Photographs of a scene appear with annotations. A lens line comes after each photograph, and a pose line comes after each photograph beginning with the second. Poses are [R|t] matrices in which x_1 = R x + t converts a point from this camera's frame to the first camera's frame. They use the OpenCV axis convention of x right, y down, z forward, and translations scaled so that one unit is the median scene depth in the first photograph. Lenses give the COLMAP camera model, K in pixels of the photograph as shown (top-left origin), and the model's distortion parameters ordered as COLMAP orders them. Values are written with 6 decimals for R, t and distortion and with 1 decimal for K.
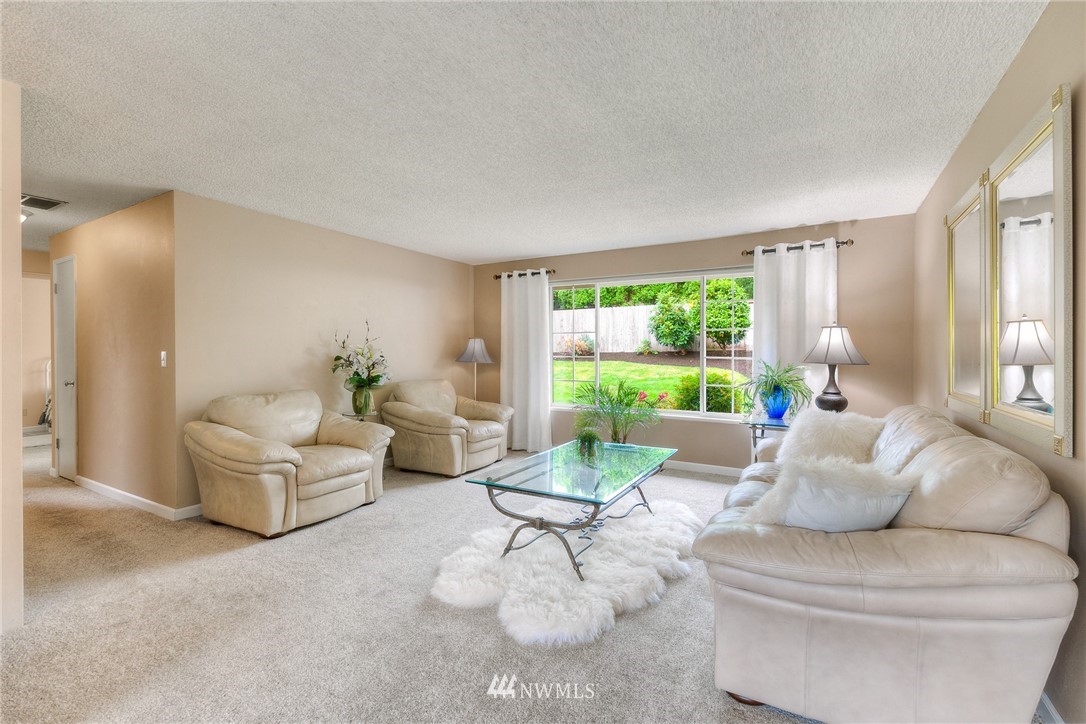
lens RADIAL K [[473.0, 0, 545.9], [0, 473.0, 359.5], [0, 0, 1]] dist [-0.000099, -0.000064]
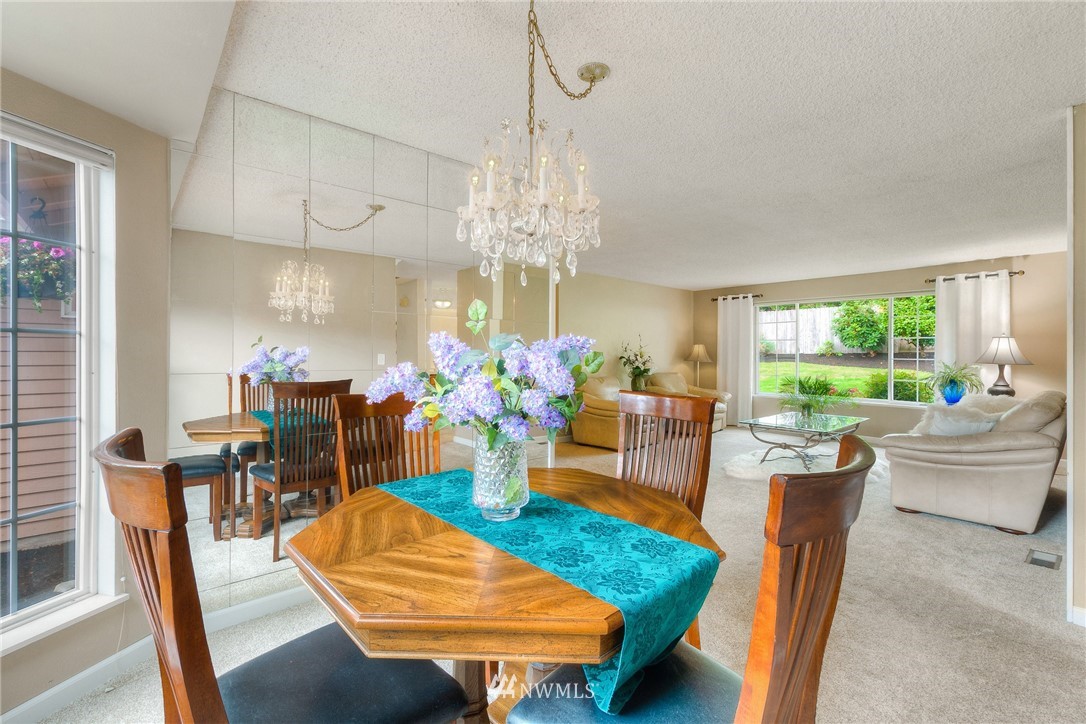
lens RADIAL K [[473.0, 0, 537.5], [0, 473.0, 355.8], [0, 0, 1]] dist [-0.000099, -0.000064]
pose [[0.945281, 0.004611, -0.326226, -0.179259], [-0.007581, 0.999941, -0.007835, 0.005000], [0.326170, 0.009879, 0.945259, -0.603360]]
